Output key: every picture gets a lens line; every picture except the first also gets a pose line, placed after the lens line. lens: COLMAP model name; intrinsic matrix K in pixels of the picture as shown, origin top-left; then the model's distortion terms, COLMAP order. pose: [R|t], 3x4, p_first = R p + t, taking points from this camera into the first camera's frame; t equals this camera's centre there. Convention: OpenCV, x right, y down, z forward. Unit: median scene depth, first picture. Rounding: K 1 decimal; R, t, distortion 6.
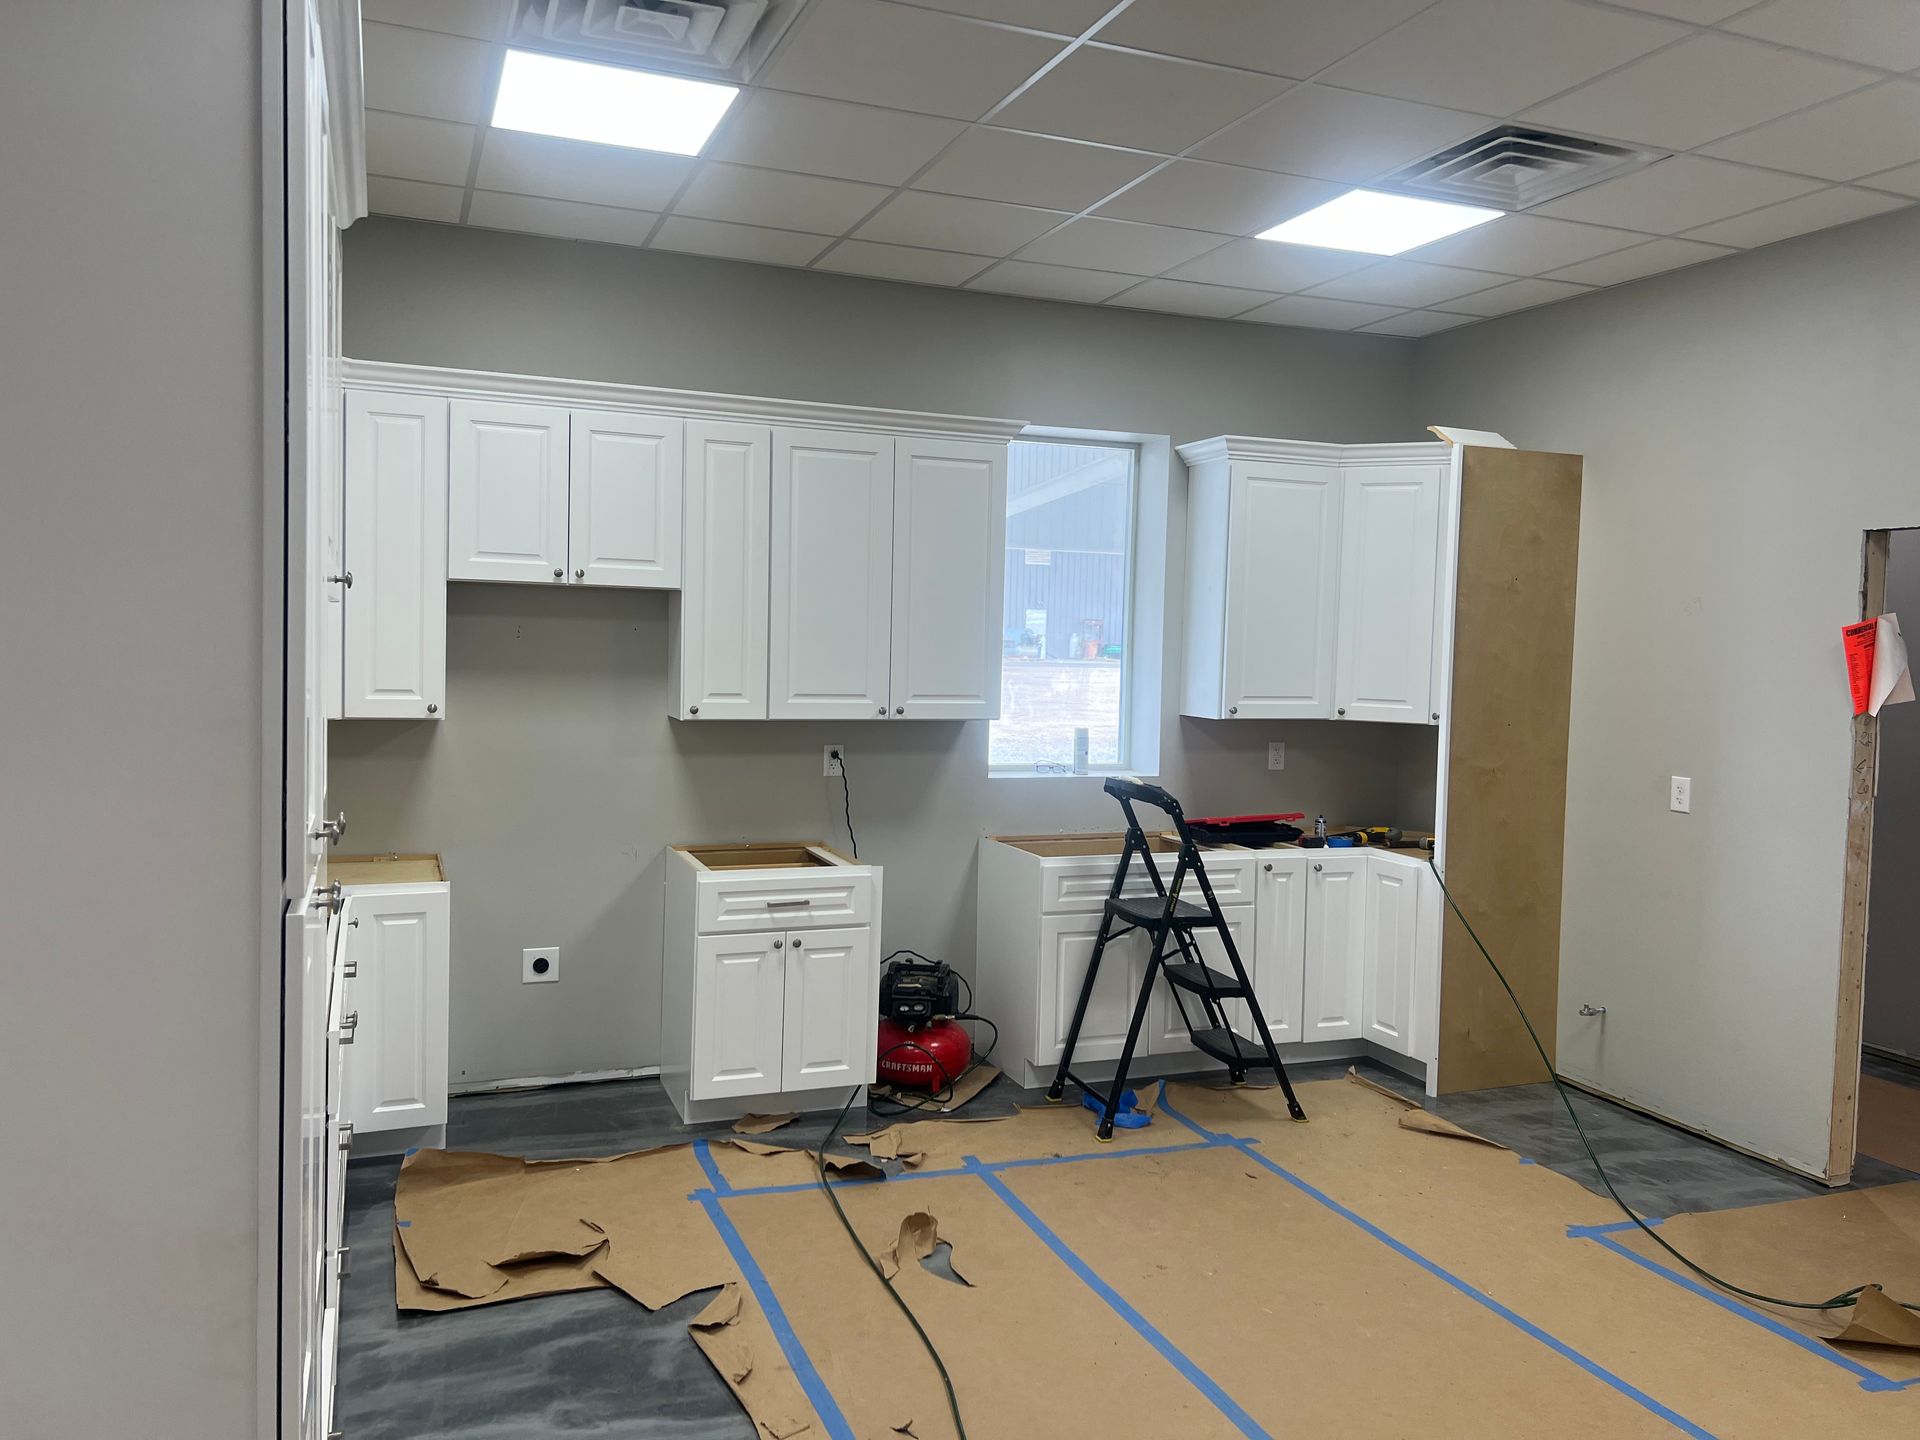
lens RADIAL K [[1450.3, 0, 961.6], [0, 1450.3, 695.3], [0, 0, 1]] dist [0.140713, -0.292133]
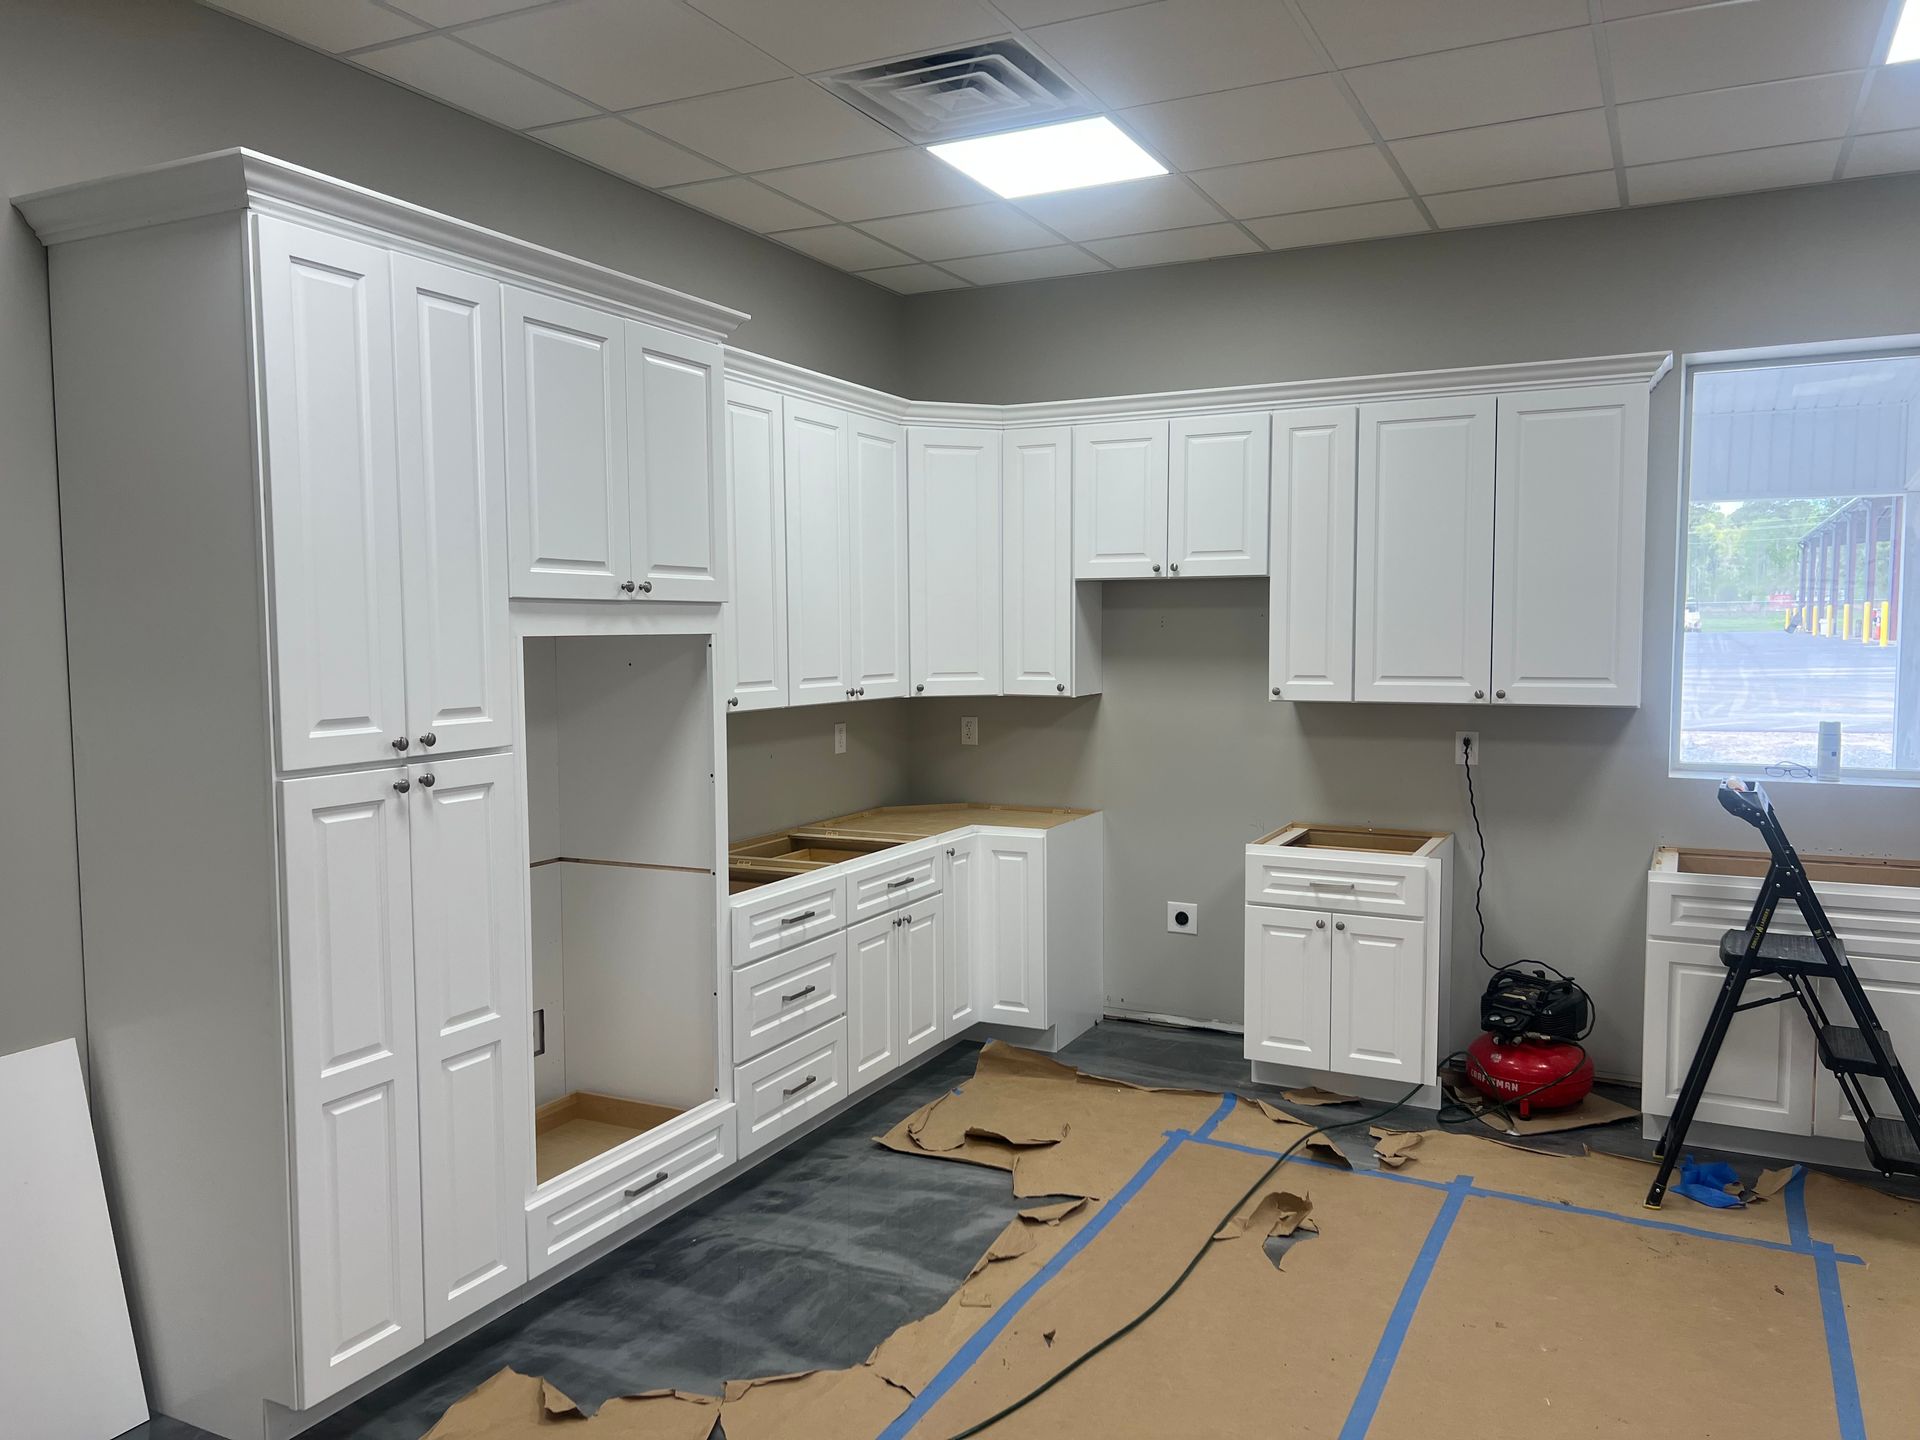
lens RADIAL K [[1445.9, 0, 960.0], [0, 1445.9, 720.0], [0, 0, 1]] dist [0.076050, -0.082157]
pose [[0.662999, 0.022204, -0.748291, 0.451711], [-0.008161, 0.999715, 0.022433, 0.009306], [0.748576, -0.008767, 0.662992, 0.147358]]
